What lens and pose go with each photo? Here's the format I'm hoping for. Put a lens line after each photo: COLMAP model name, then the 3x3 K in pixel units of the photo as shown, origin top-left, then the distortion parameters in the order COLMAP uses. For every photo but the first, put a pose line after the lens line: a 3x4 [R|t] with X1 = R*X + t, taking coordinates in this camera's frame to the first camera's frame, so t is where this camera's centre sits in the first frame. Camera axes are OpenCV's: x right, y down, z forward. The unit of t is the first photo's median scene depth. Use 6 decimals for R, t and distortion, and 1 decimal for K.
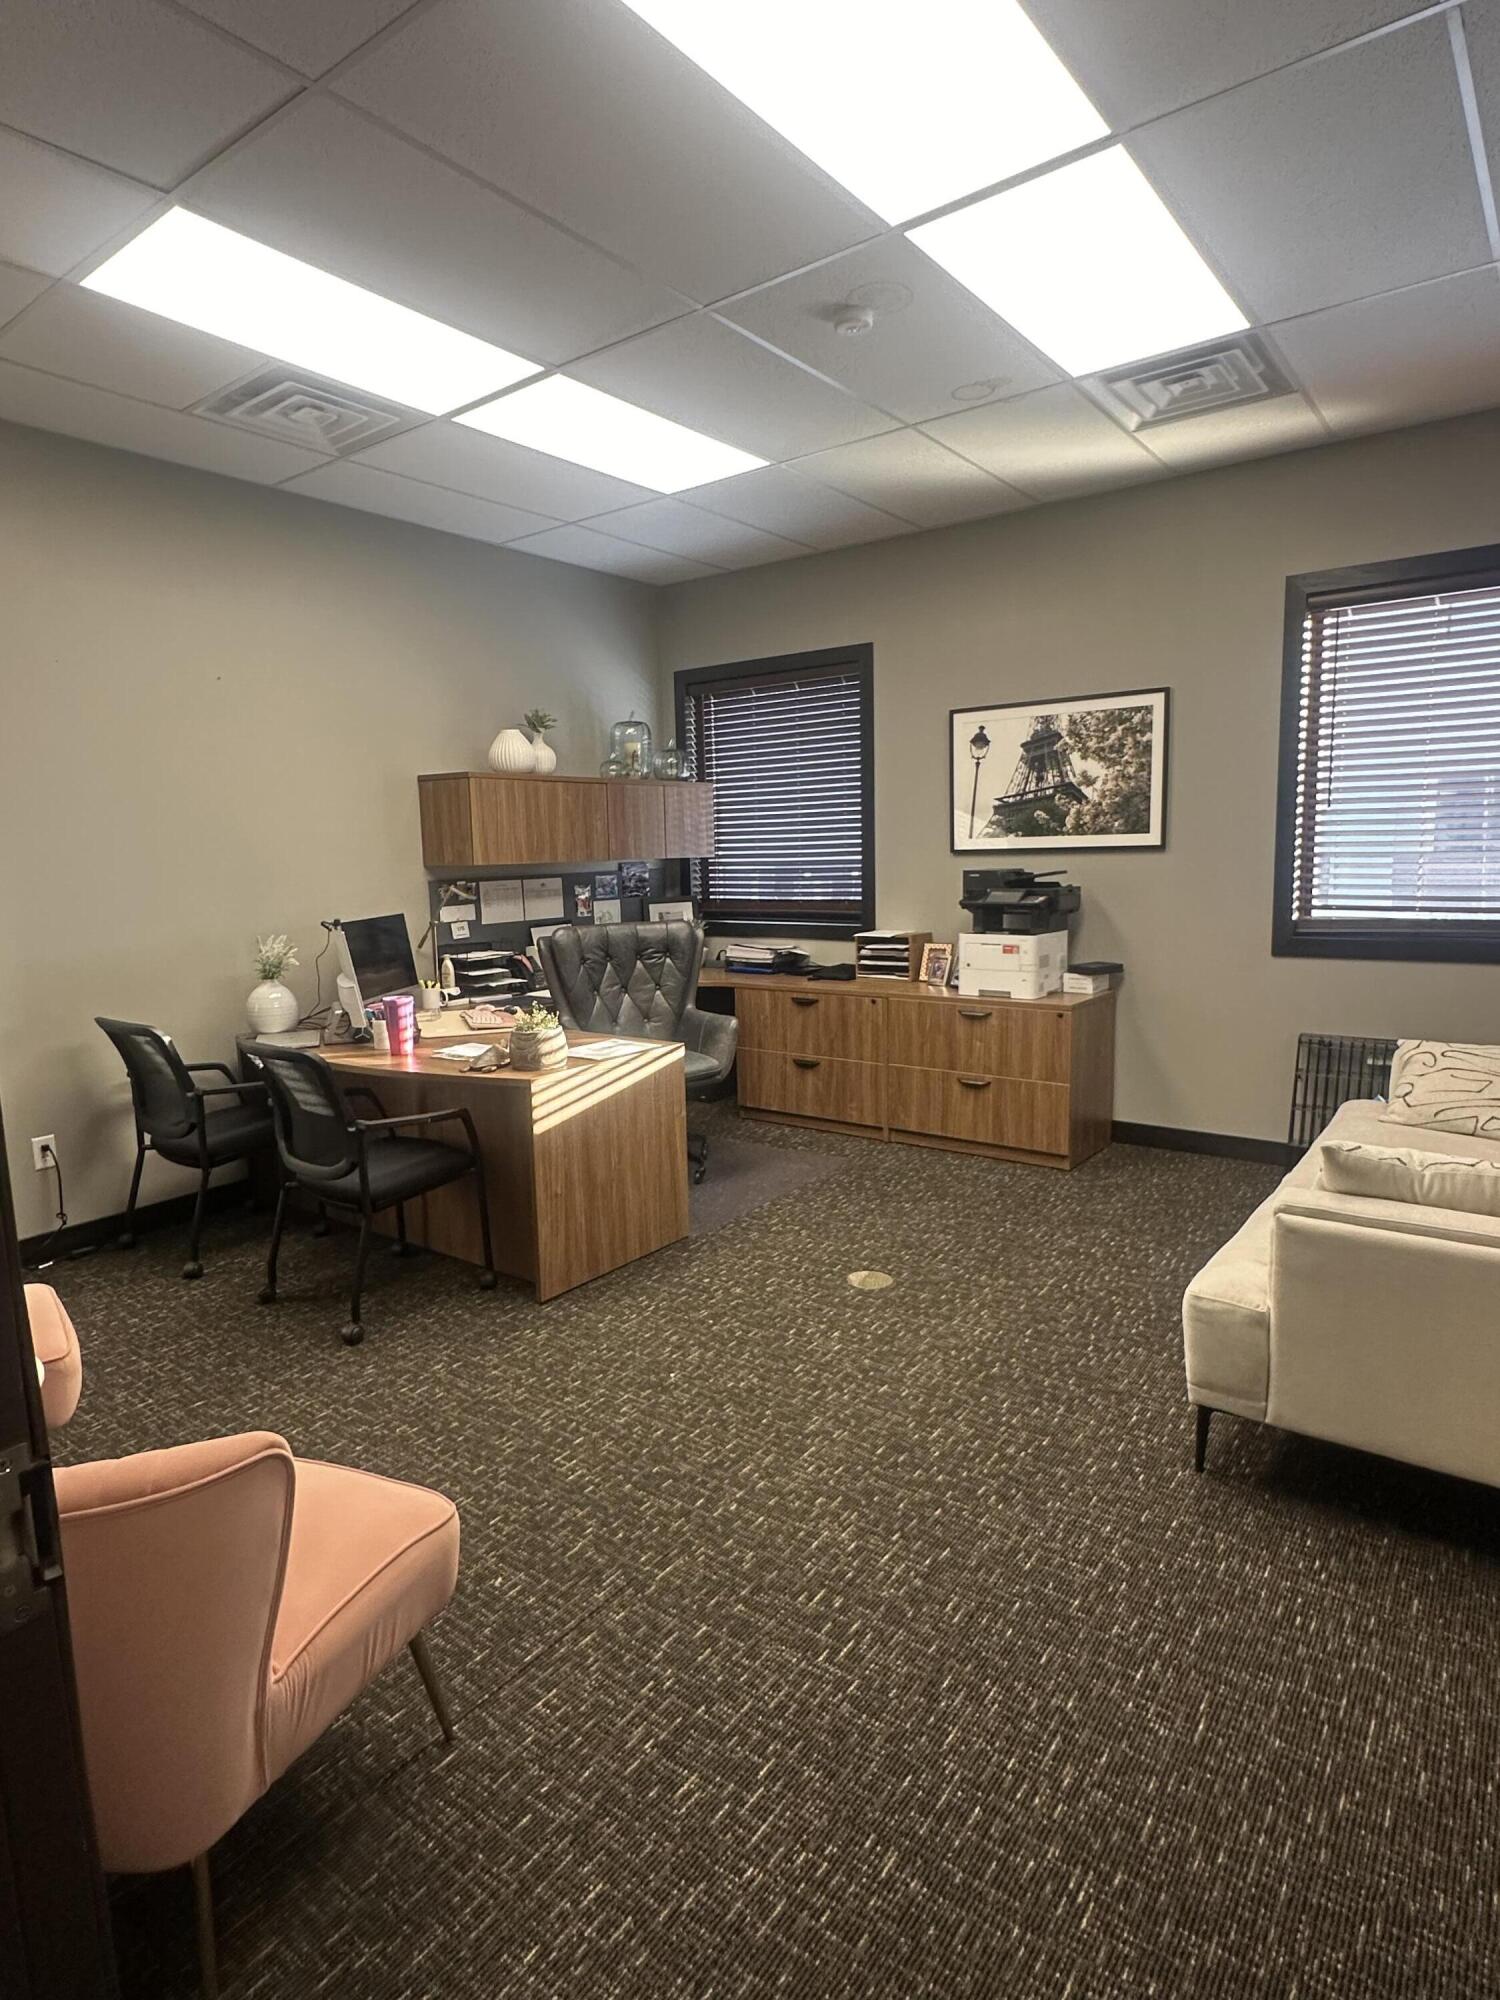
lens RADIAL K [[1088.3, 0, 747.5], [0, 1088.3, 1003.6], [0, 0, 1]] dist [-0.001486, 0.000023]
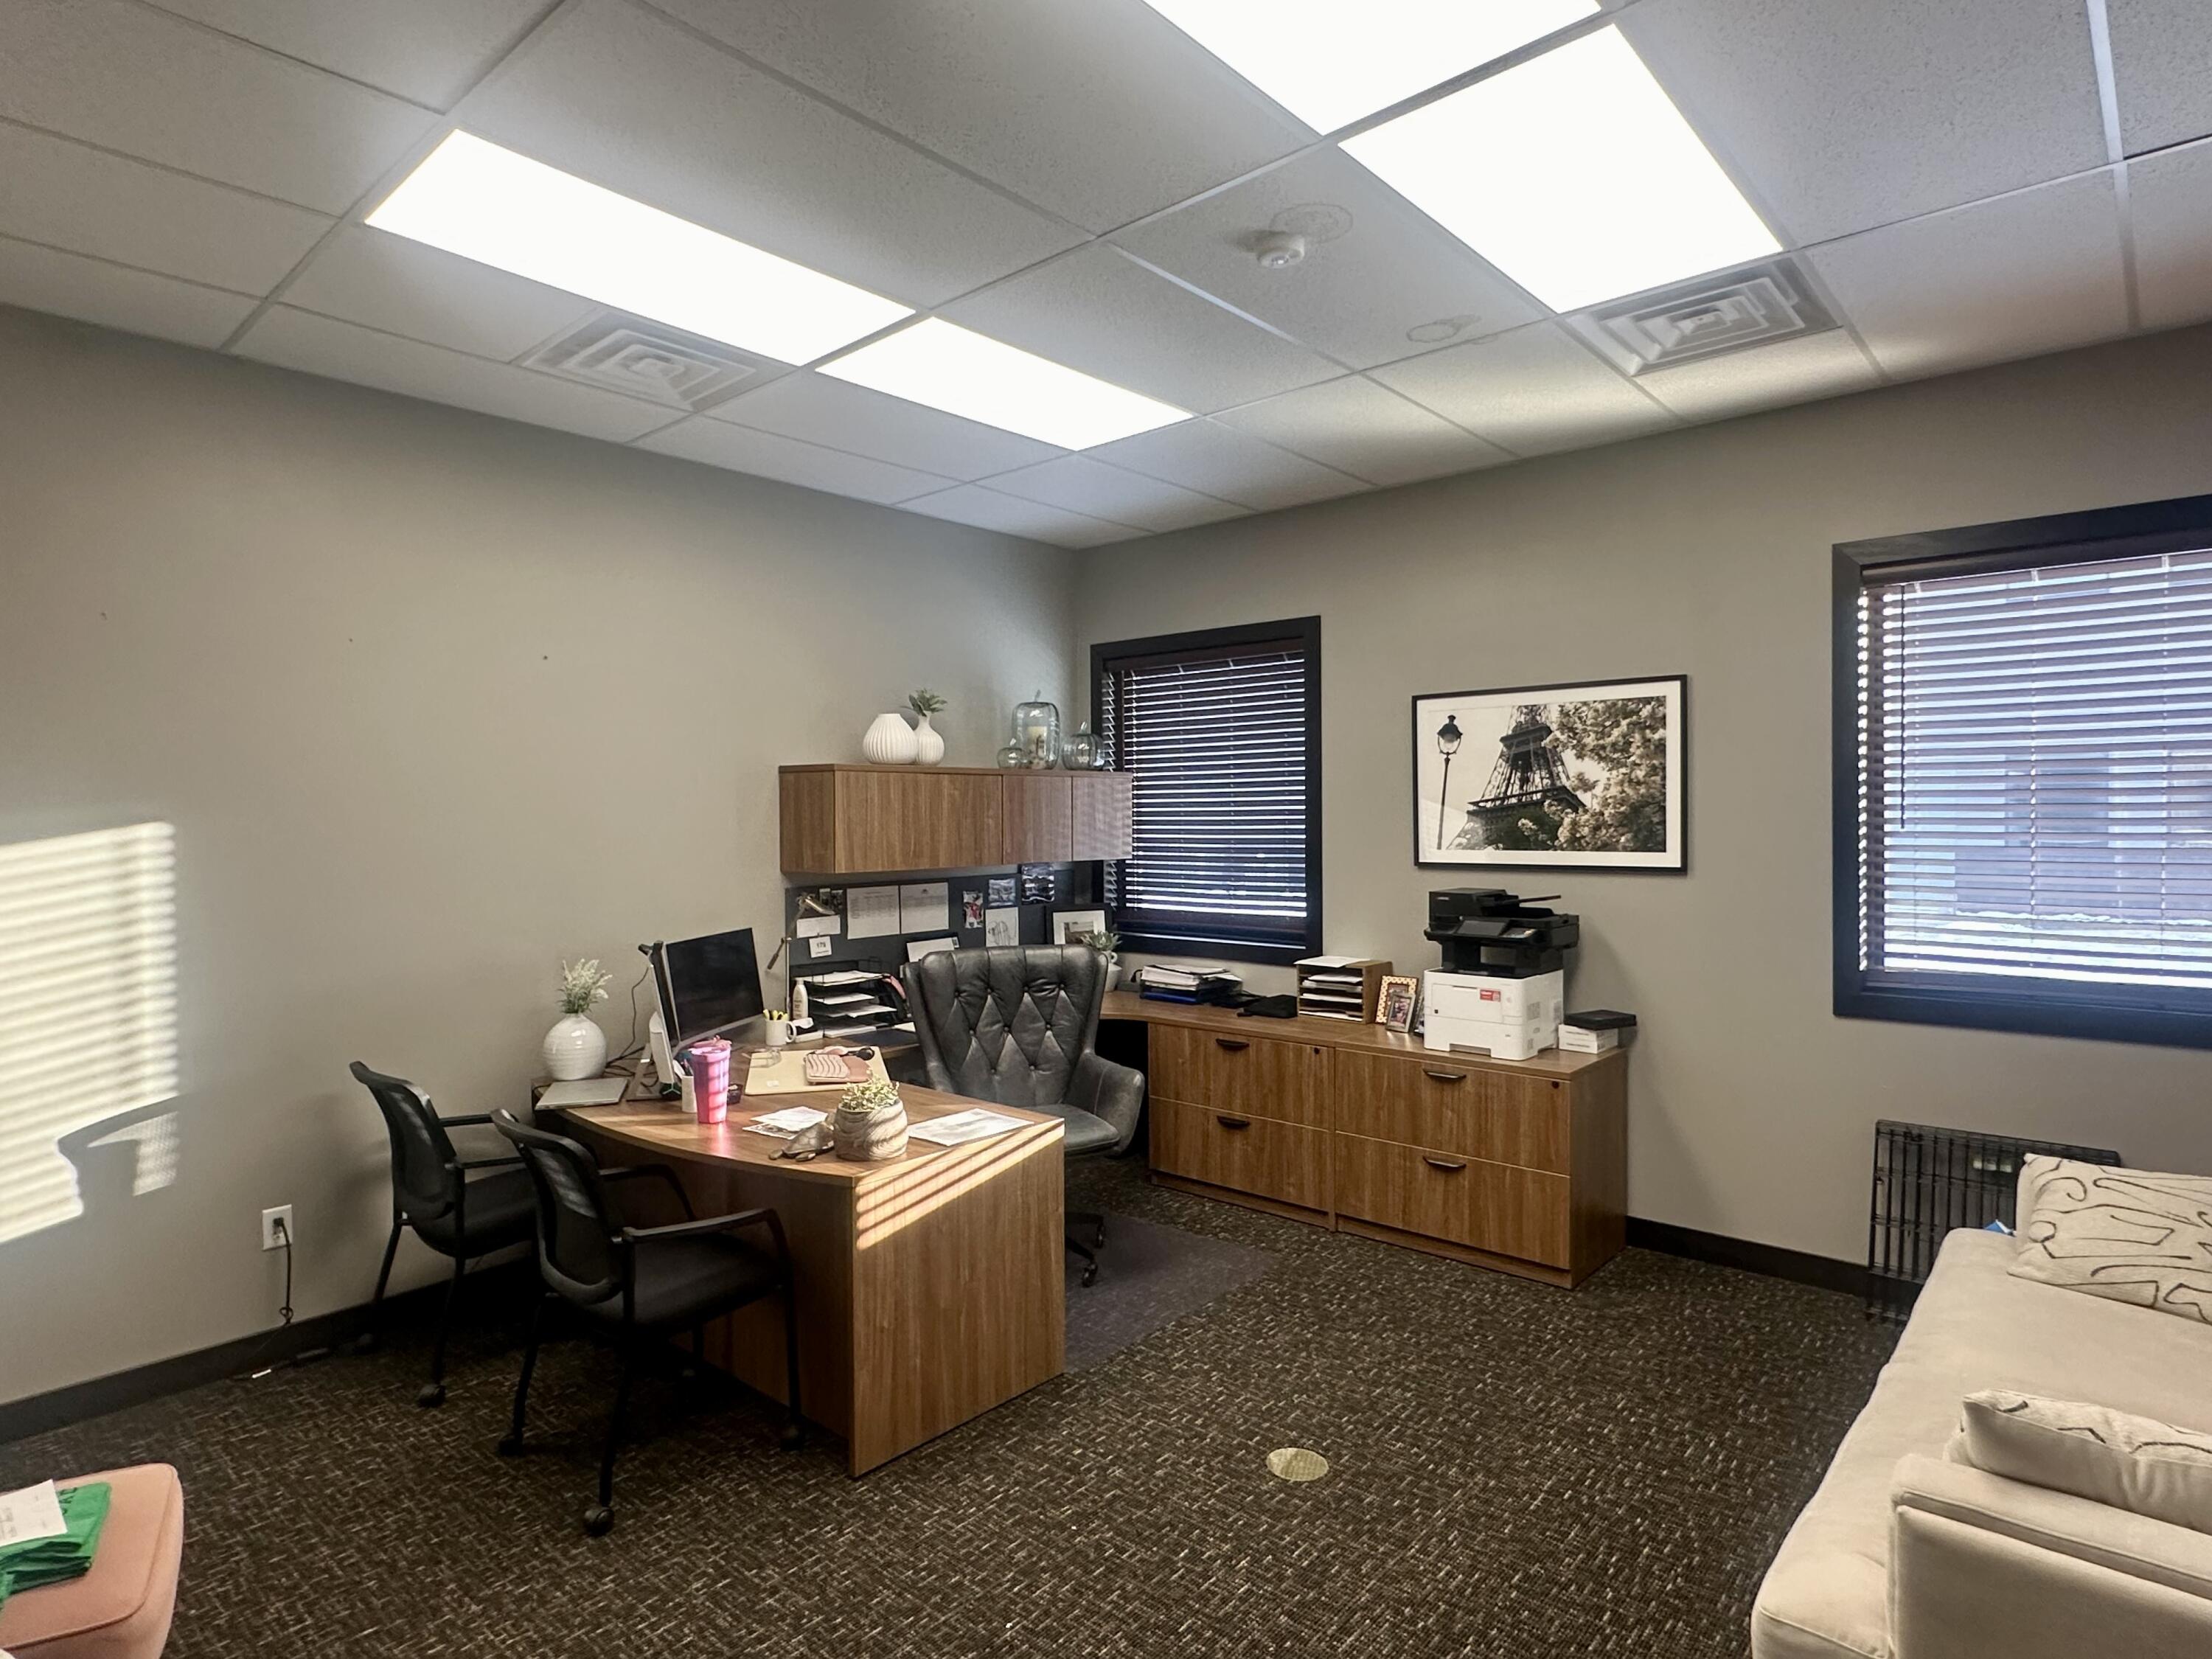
lens RADIAL K [[1206.7, 0, 1111.1], [0, 1206.7, 836.5], [0, 0, 1]] dist [-0.004332, 0.001235]
pose [[0.997108, 0.018582, -0.073691, 0.038068], [-0.027544, 0.992081, -0.122541, -0.063926], [0.070830, 0.124216, 0.989724, 0.125173]]
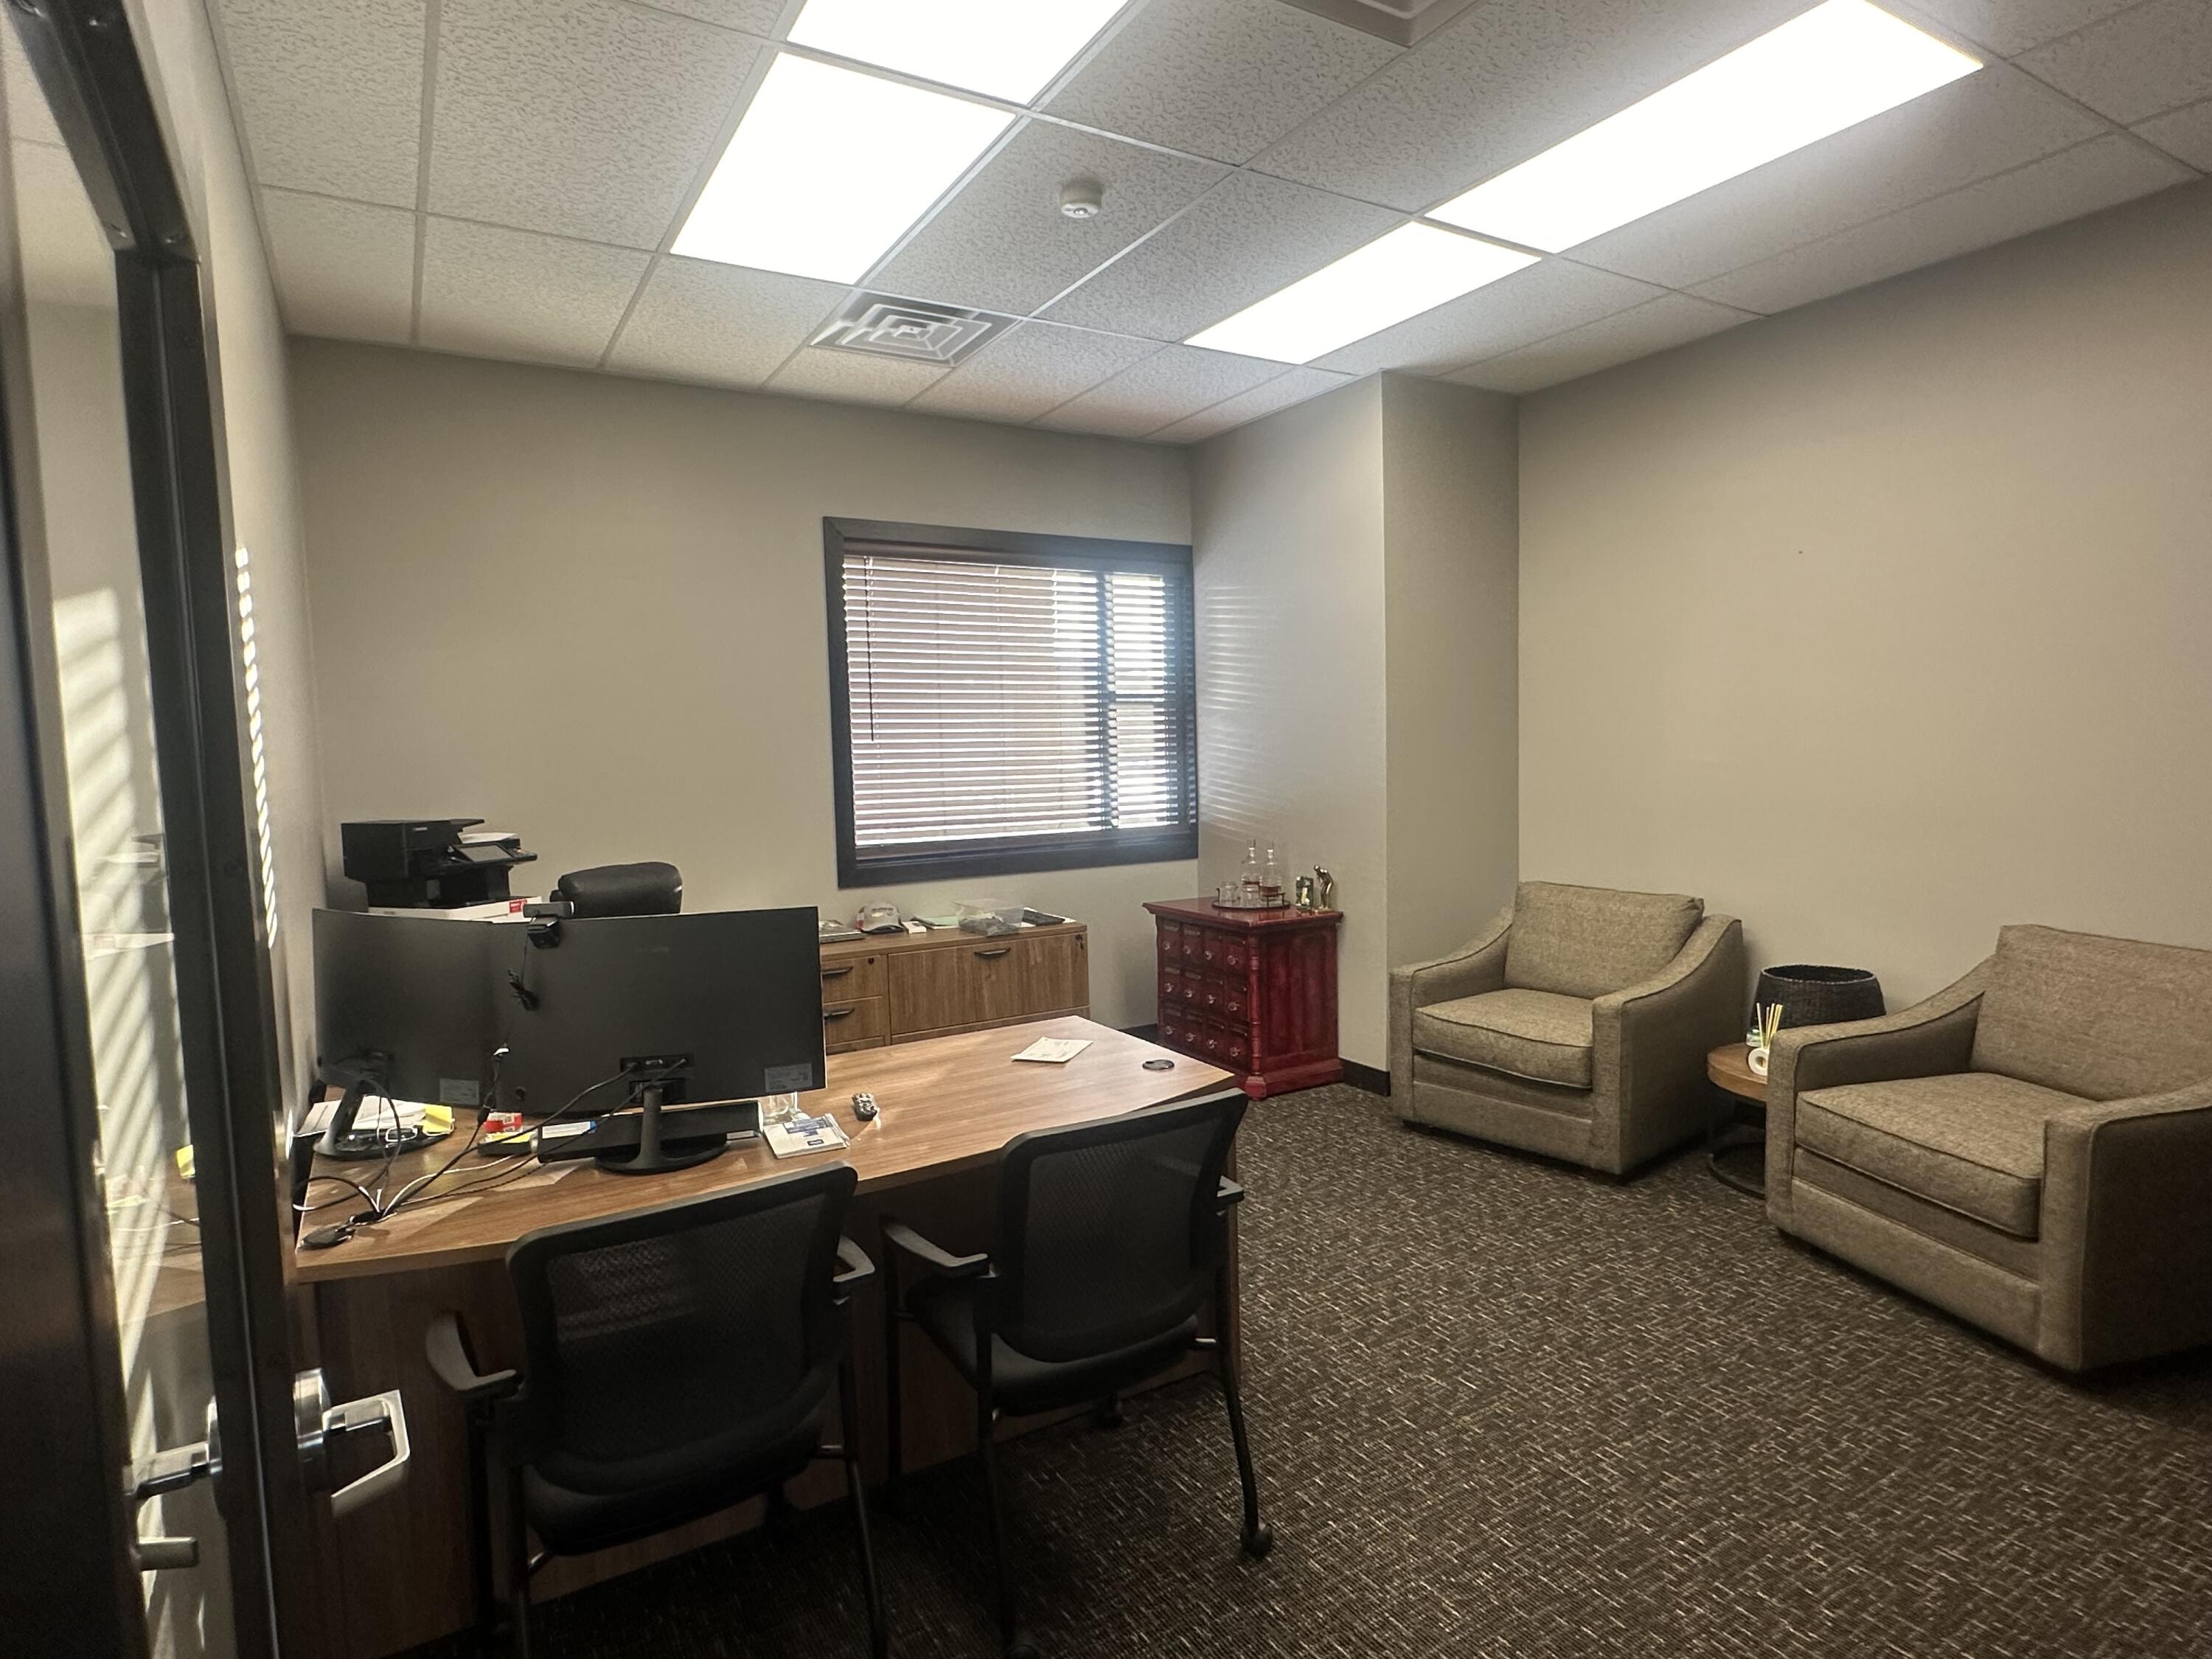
lens RADIAL K [[1206.7, 0, 1111.1], [0, 1206.7, 836.5], [0, 0, 1]] dist [-0.004332, 0.001235]
pose [[0.370495, -0.053361, 0.927300, -0.563638], [0.145923, 0.989295, -0.001374, -0.065128], [-0.917300, 0.135823, 0.374315, 0.440317]]
